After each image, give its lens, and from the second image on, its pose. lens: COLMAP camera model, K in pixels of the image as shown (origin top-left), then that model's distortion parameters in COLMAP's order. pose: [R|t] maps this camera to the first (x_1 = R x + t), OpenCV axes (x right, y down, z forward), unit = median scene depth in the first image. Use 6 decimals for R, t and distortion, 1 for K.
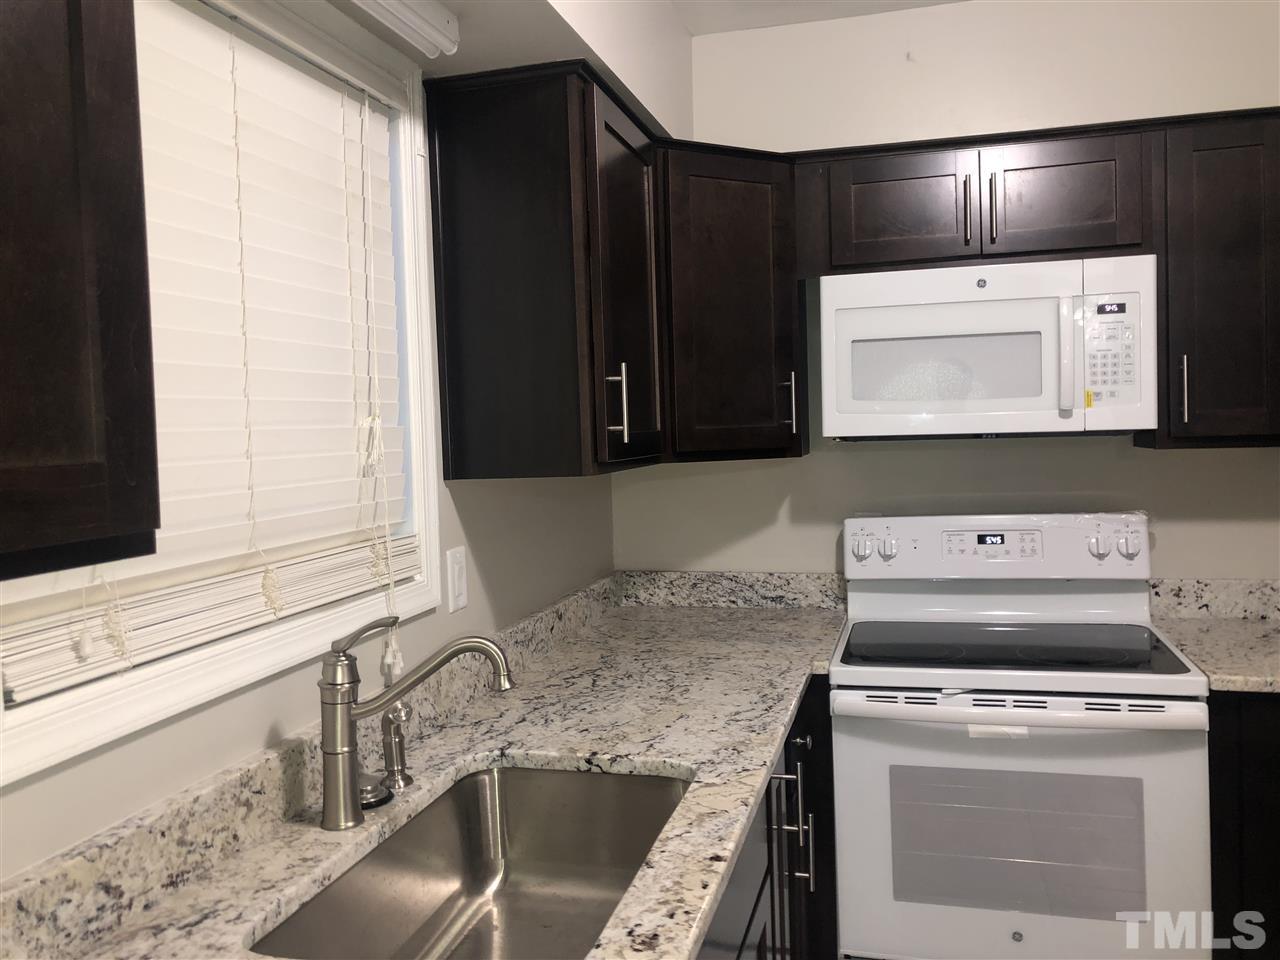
lens RADIAL K [[1036.9, 0, 636.7], [0, 1036.9, 457.2], [0, 0, 1]] dist [0.005063, 0.001560]
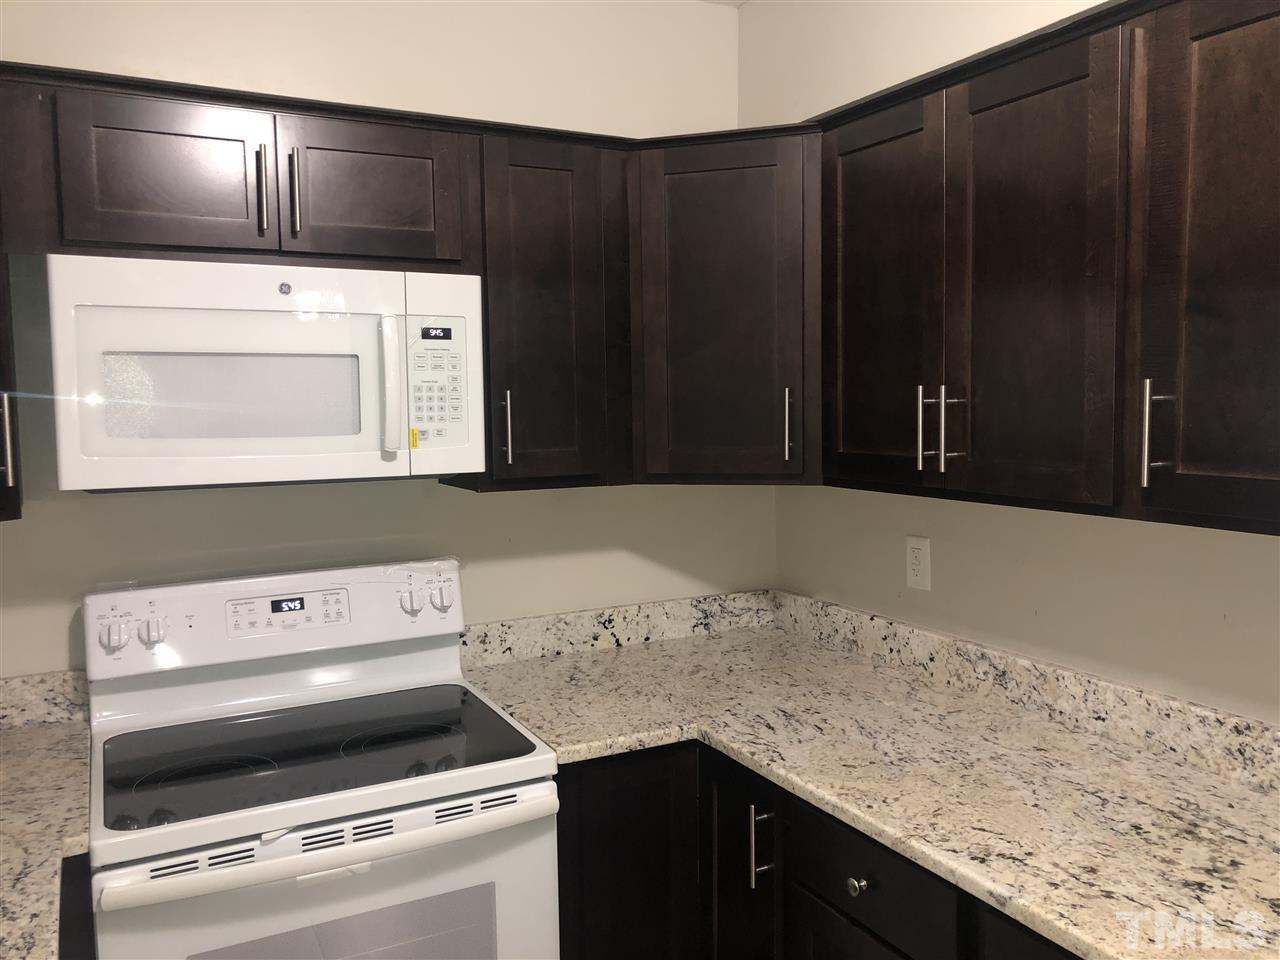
lens RADIAL K [[1036.9, 0, 636.7], [0, 1036.9, 457.2], [0, 0, 1]] dist [0.005063, 0.001560]
pose [[0.726817, -0.024099, 0.686409, -0.014124], [0.009264, 0.999637, 0.025286, -0.060139], [-0.686769, -0.012020, 0.726776, 0.257739]]
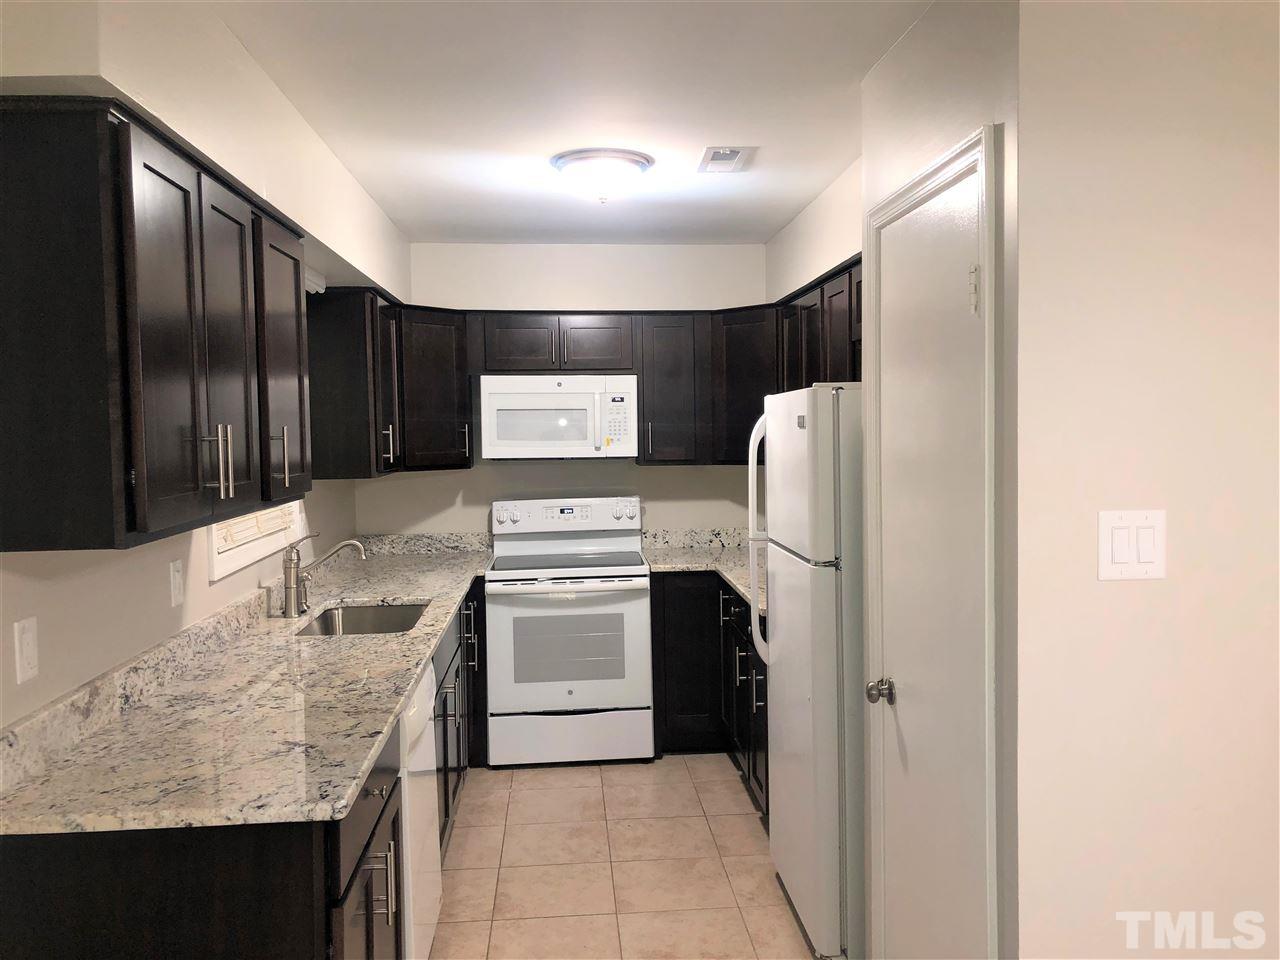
lens RADIAL K [[1077.0, 0, 639.6], [0, 1077.0, 460.3], [0, 0, 1]] dist [0.178157, -0.695845]
pose [[0.944257, 0.005497, 0.329162, -0.222888], [-0.004076, 0.999979, -0.005005, -0.008071], [-0.329183, 0.003385, 0.944260, -1.082183]]
